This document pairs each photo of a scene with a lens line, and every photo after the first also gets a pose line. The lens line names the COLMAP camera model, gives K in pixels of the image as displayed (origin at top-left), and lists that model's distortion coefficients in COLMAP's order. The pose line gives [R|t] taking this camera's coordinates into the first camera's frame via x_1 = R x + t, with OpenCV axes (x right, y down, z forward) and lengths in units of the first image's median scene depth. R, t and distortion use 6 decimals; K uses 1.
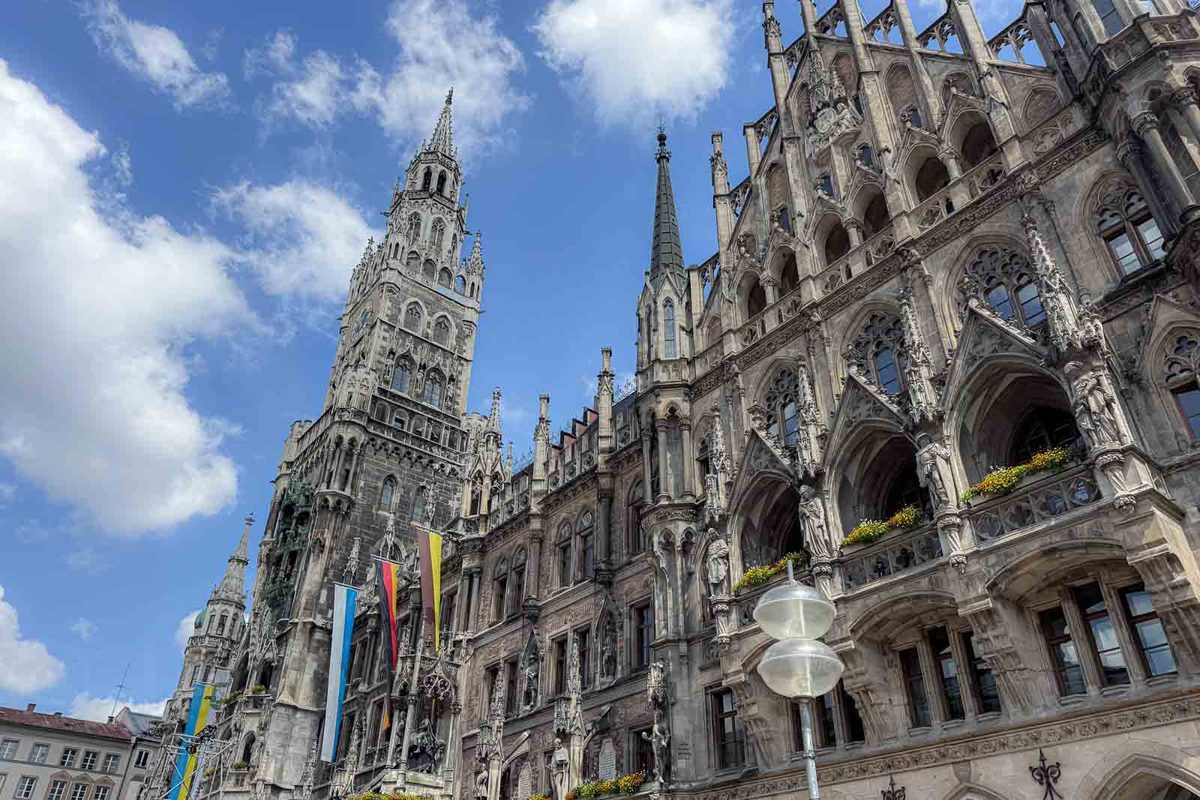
lens RADIAL K [[926.4, 0, 600.0], [0, 926.4, 400.0], [0, 0, 1]] dist [-0.001594, -0.007303]
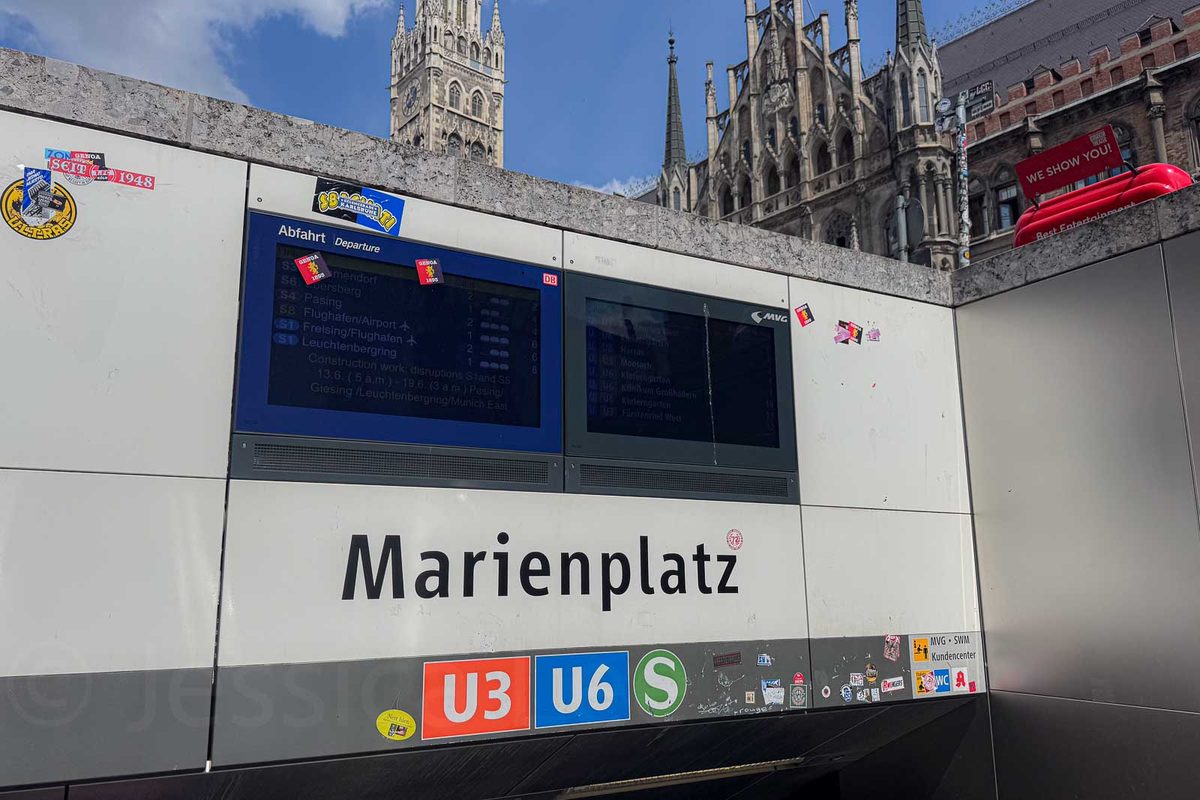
lens RADIAL K [[926.4, 0, 600.0], [0, 926.4, 400.0], [0, 0, 1]] dist [-0.001594, -0.007303]
pose [[0.999581, -0.008567, 0.027643, -0.108304], [-0.001621, 0.937100, 0.349057, -0.319209], [-0.028894, -0.348955, 0.936694, -0.660761]]
